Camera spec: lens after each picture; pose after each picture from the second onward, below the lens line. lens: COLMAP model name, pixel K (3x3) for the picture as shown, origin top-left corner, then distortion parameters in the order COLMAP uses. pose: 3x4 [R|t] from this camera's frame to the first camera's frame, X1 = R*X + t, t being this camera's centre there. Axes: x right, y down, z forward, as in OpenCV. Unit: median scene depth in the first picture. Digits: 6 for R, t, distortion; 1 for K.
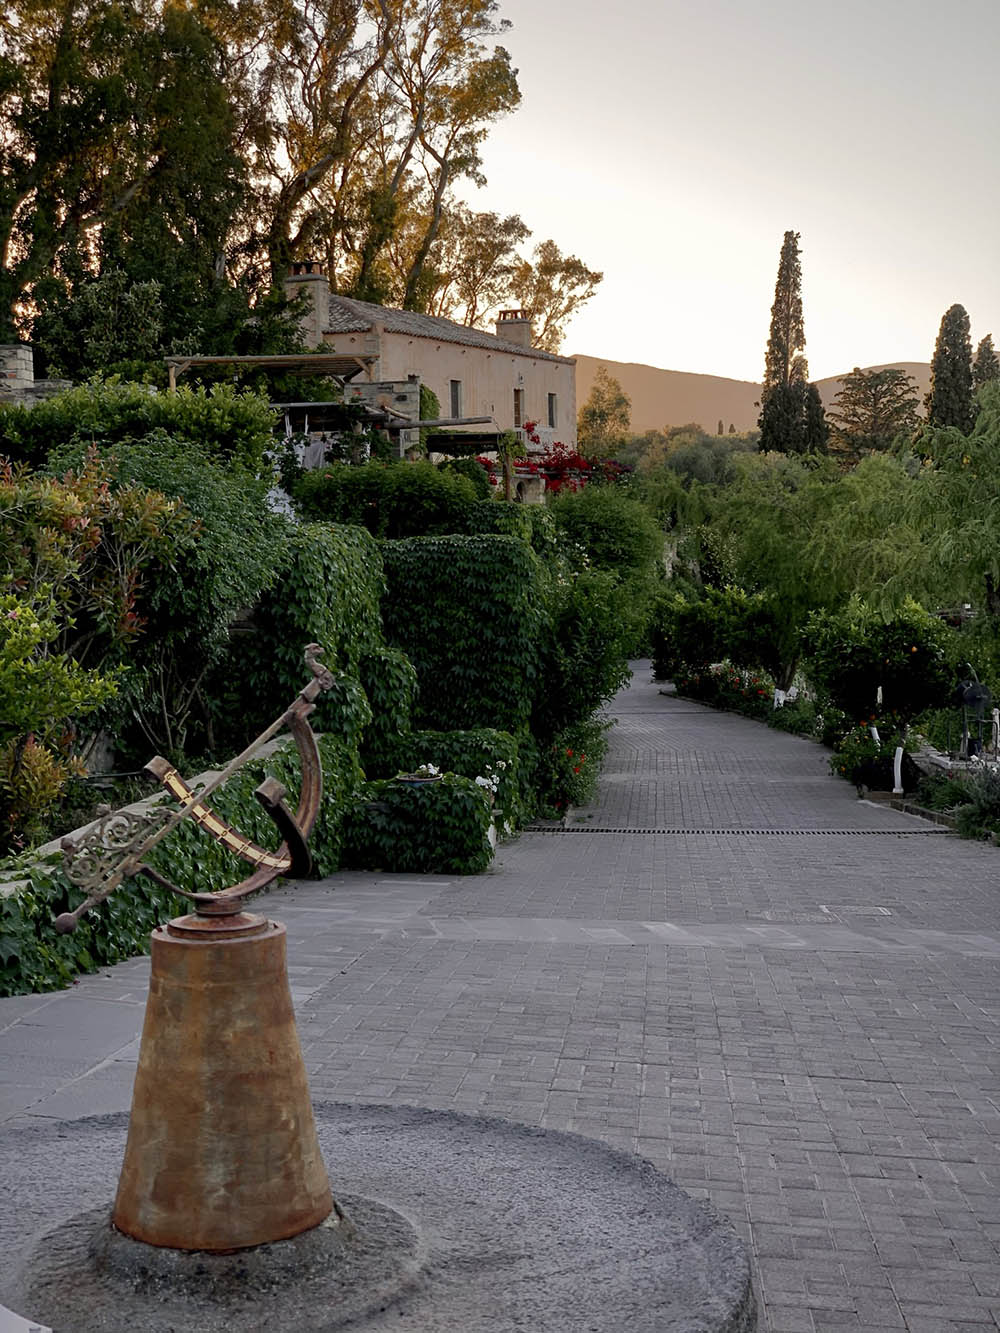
lens RADIAL K [[2020.9, 0, 500.5], [0, 2020.9, 667.0], [0, 0, 1]] dist [-0.068639, 0.000000]
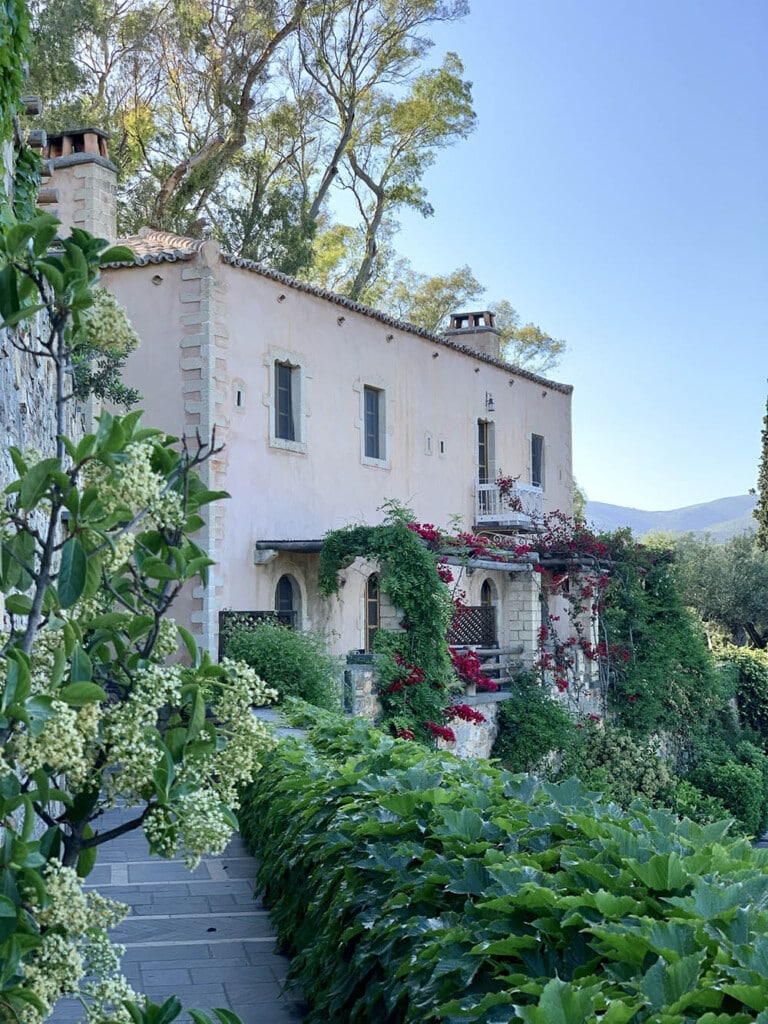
lens RADIAL K [[1552.4, 0, 385.0], [0, 1552.4, 512.7], [0, 0, 1]] dist [-0.068639, 0.000000]
pose [[0.999342, 0.009428, -0.035030, -0.003139], [-0.014130, 0.990539, -0.136503, -0.035888], [0.033411, 0.136908, 0.990020, 0.405663]]
